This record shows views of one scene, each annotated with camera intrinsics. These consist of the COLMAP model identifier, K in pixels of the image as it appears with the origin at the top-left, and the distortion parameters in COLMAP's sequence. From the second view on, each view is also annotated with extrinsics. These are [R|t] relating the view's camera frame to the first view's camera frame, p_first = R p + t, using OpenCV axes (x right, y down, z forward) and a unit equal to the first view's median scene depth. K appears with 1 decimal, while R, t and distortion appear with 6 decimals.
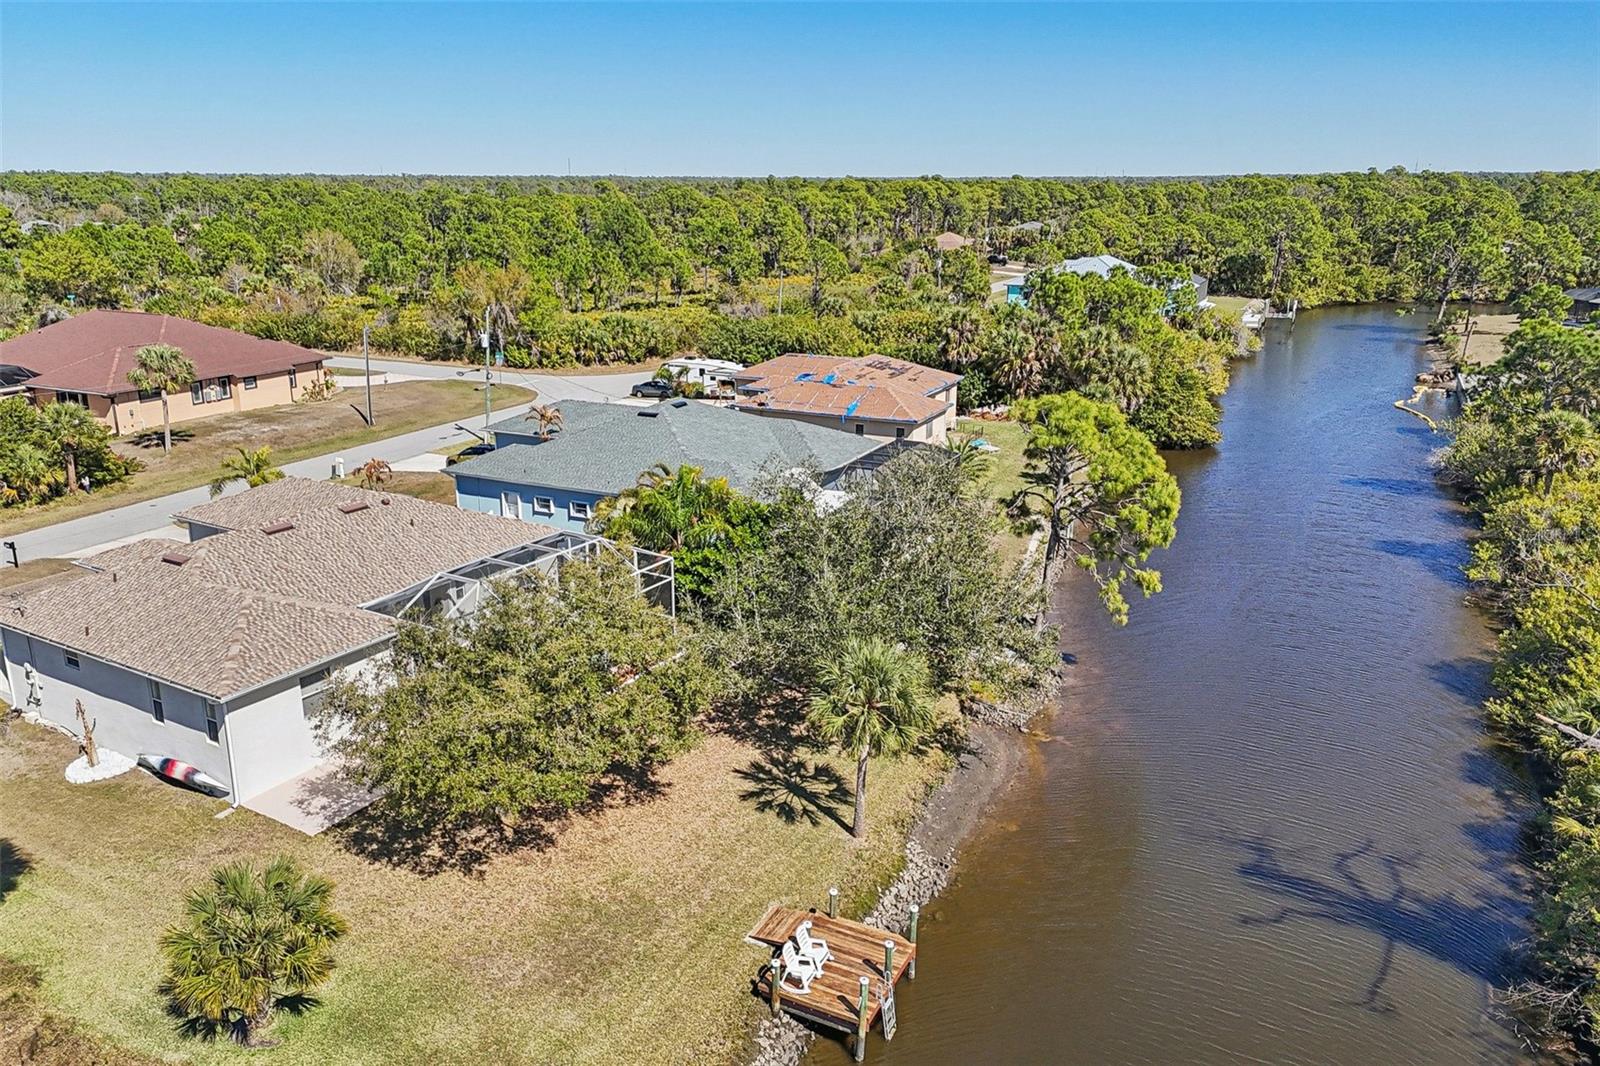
lens RADIAL K [[1171.8, 0, 797.0], [0, 1171.8, 525.1], [0, 0, 1]] dist [0.079058, -0.089535]
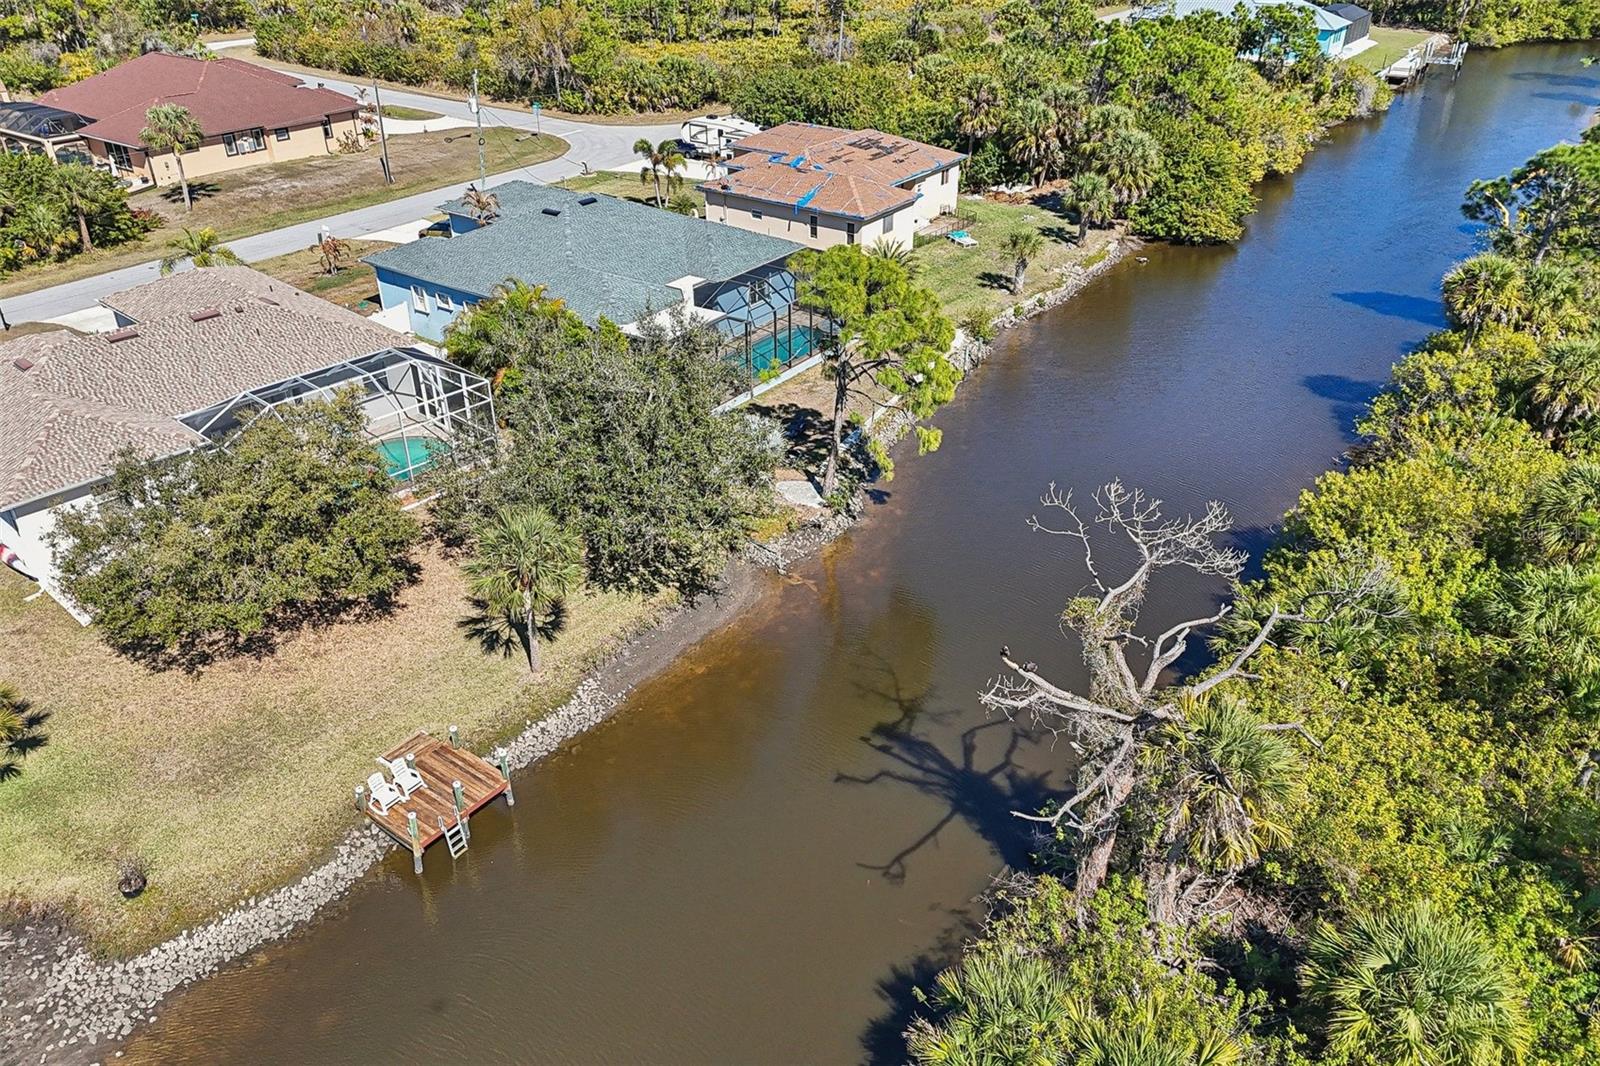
lens RADIAL K [[1150.7, 0, 800.0], [0, 1150.7, 533.0], [0, 0, 1]] dist [0.066753, -0.059693]
pose [[0.984392, 0.087181, -0.152879, 0.188340], [-0.046759, 0.967020, 0.250371, -0.062596], [0.169665, -0.239314, 0.956003, 0.007632]]
